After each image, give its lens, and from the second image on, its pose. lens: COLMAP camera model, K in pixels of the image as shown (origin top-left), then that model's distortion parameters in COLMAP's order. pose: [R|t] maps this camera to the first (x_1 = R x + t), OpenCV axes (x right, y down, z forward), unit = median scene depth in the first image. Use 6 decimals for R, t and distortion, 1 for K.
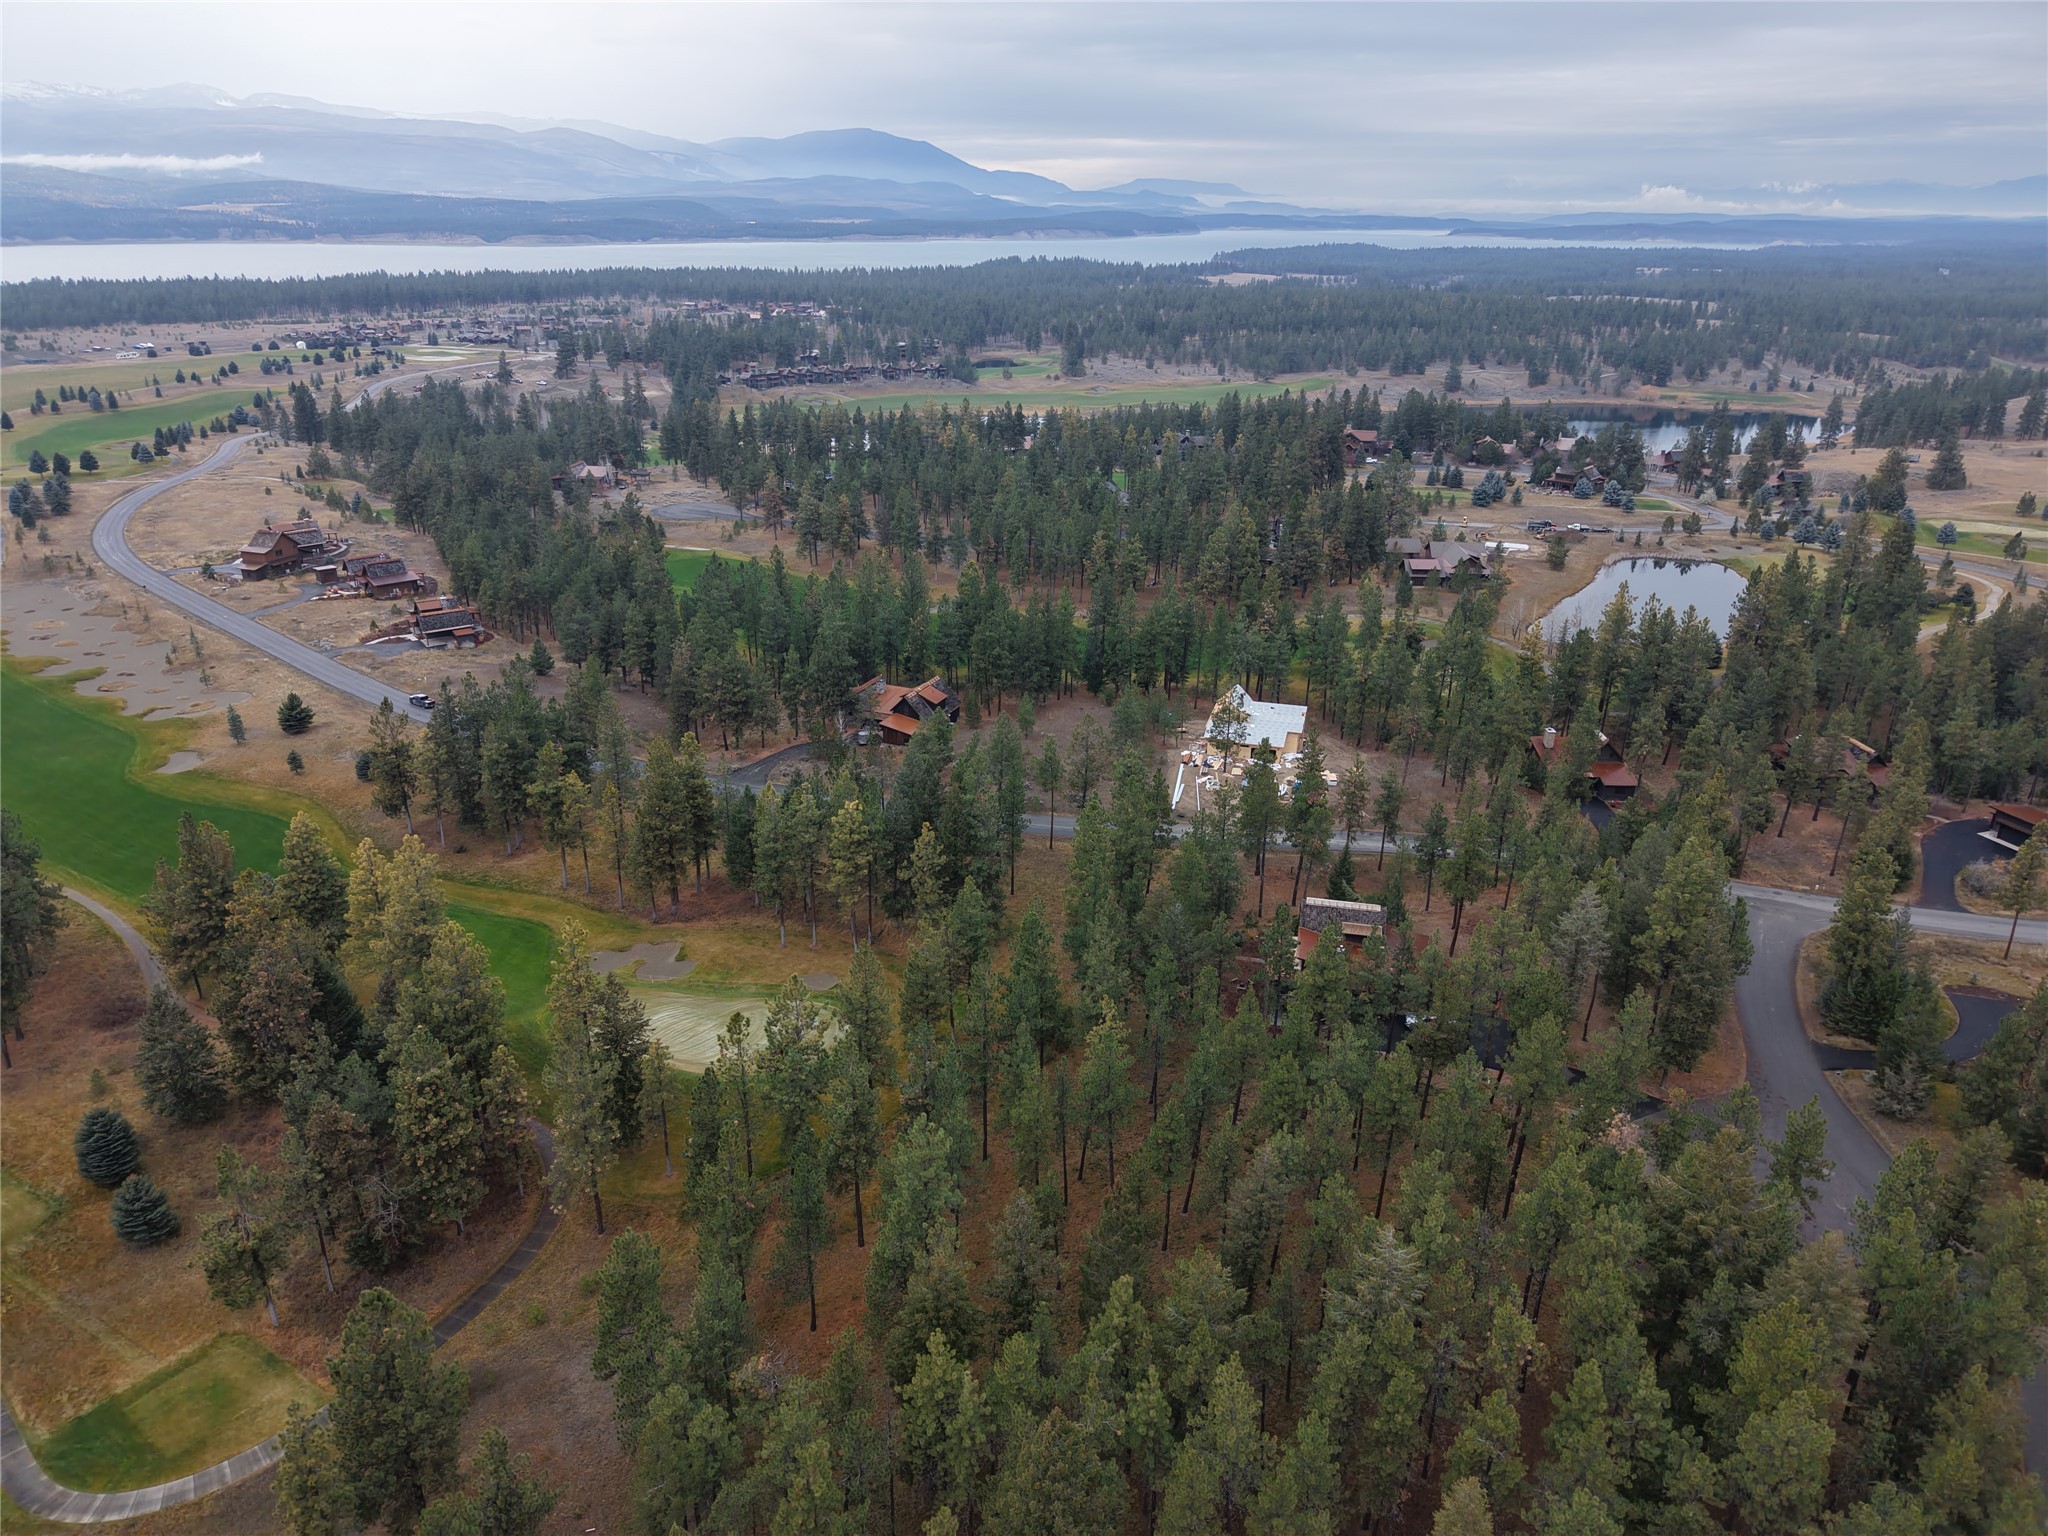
lens RADIAL K [[1359.6, 0, 1024.6], [0, 1359.6, 773.2], [0, 0, 1]] dist [0.020681, -0.016451]
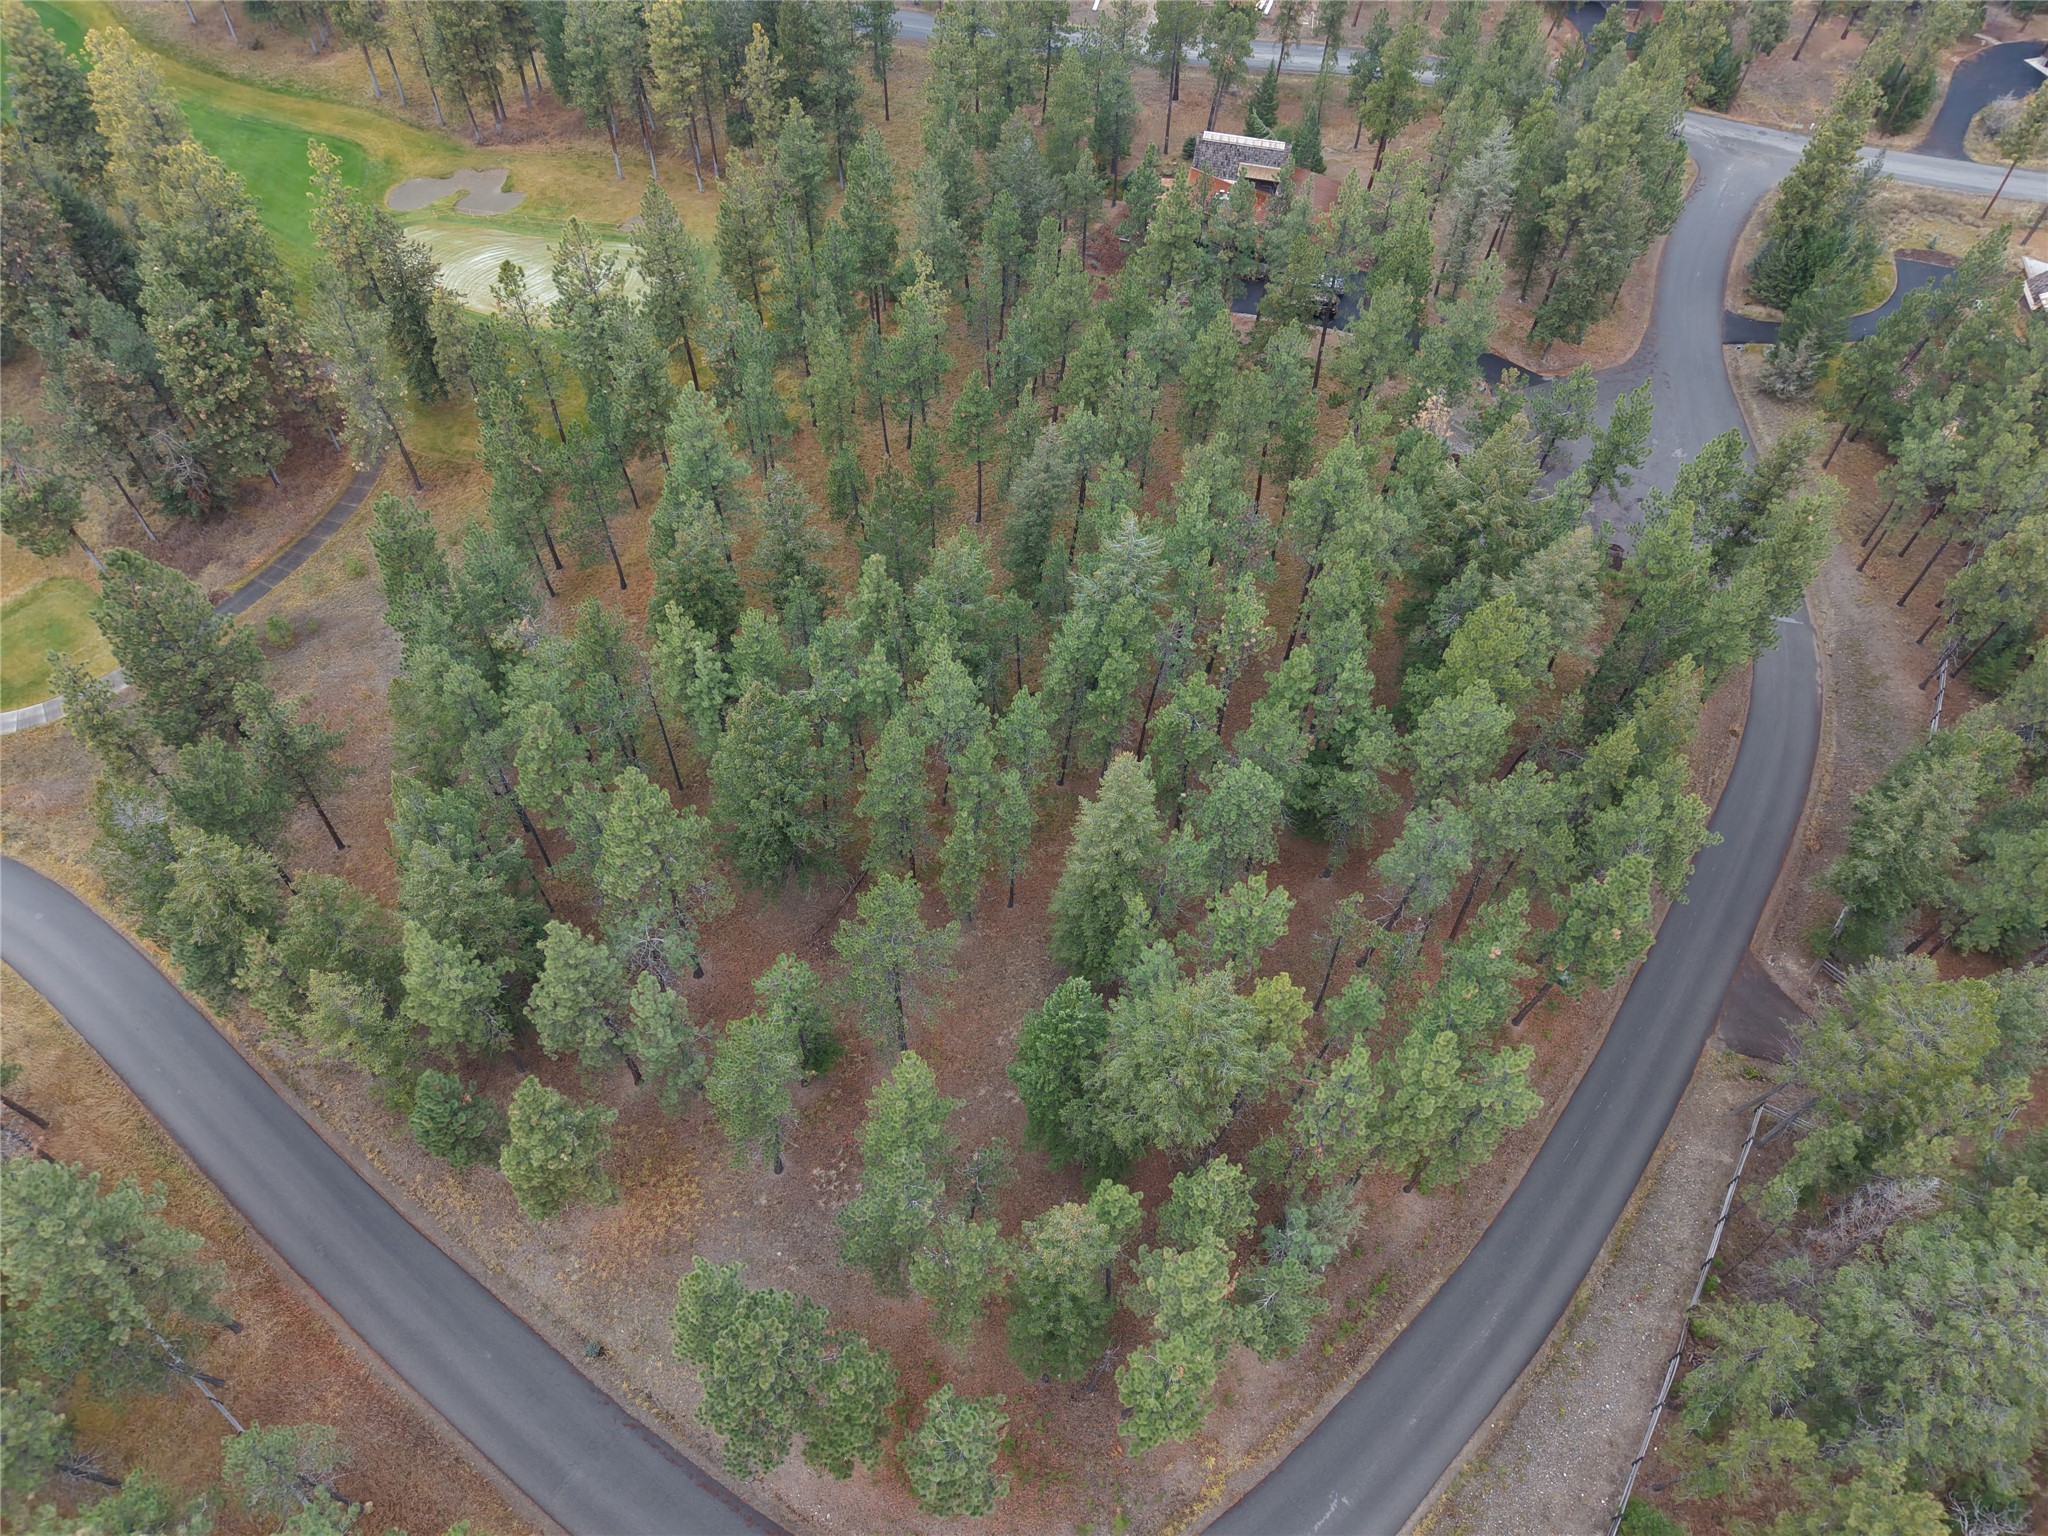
lens RADIAL K [[1359.6, 0, 1019.9], [0, 1359.6, 765.1], [0, 0, 1]] dist [0.020681, -0.016451]
pose [[0.999767, 0.021432, -0.002555, 0.099058], [-0.017114, 0.859309, 0.511170, -0.004305], [0.013151, -0.511008, 0.859476, 0.037617]]
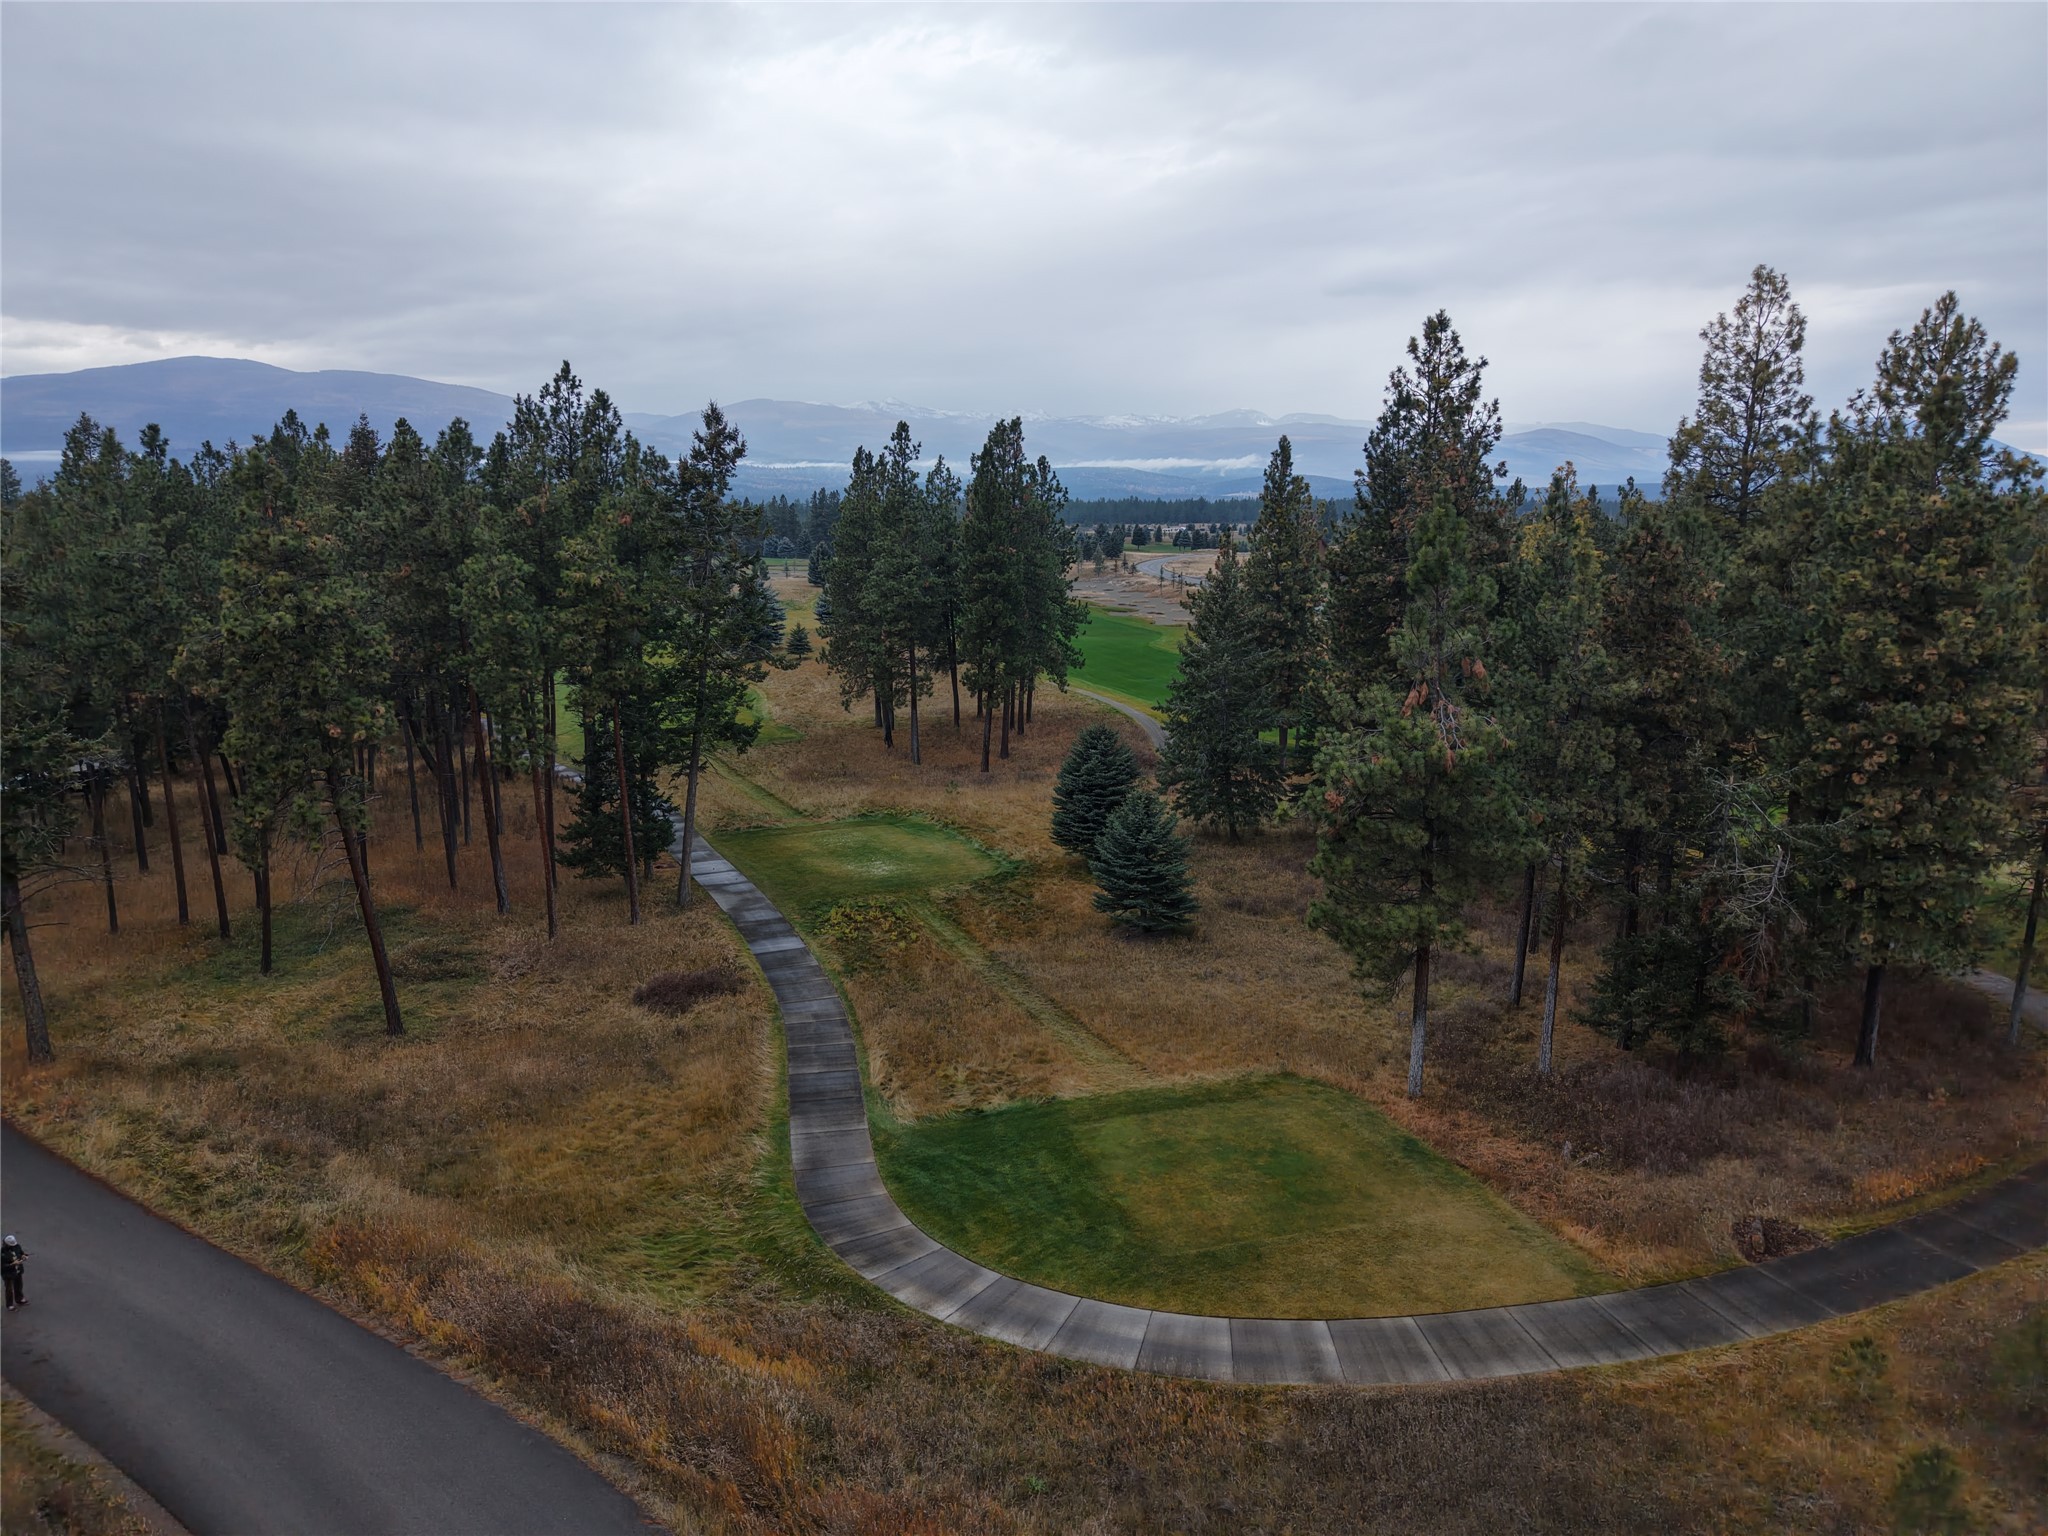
lens RADIAL K [[1359.6, 0, 1027.1], [0, 1359.6, 777.6], [0, 0, 1]] dist [0.020681, -0.016451]
pose [[0.795891, 0.106168, -0.596058, -0.285693], [-0.221559, 0.967289, -0.123548, 0.267700], [0.563444, 0.230393, 0.793379, 0.422537]]
